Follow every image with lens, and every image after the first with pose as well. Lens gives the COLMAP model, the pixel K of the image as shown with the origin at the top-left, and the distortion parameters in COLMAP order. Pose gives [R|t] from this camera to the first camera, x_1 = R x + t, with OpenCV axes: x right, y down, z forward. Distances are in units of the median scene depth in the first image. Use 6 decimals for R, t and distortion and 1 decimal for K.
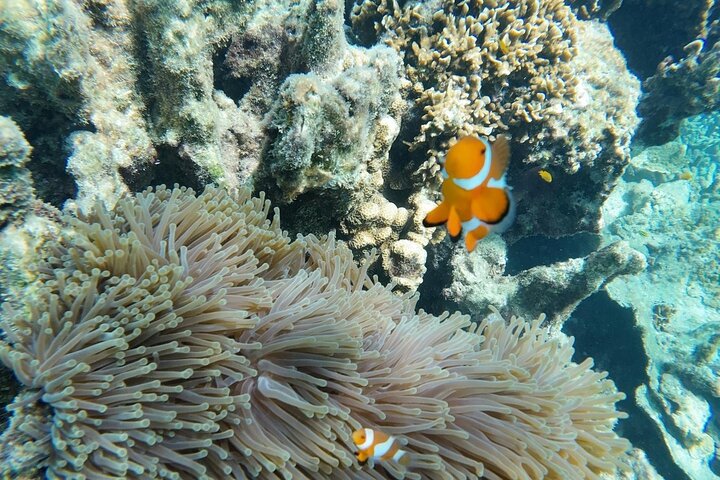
lens RADIAL K [[611.3, 0, 399.7], [0, 611.3, 246.2], [0, 0, 1]] dist [0.134611, 0.014720]
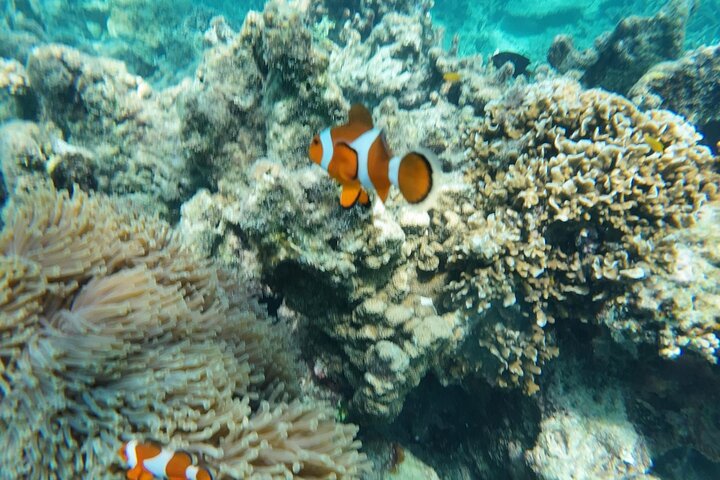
lens RADIAL K [[617.1, 0, 360.0], [0, 617.1, 240.0], [0, 0, 1]] dist [0.178568, 0.112532]
pose [[0.800493, 0.217498, -0.558486, 0.424649], [-0.342229, 0.930856, -0.128011, -0.016018], [0.492027, 0.293602, 0.819577, 0.057748]]
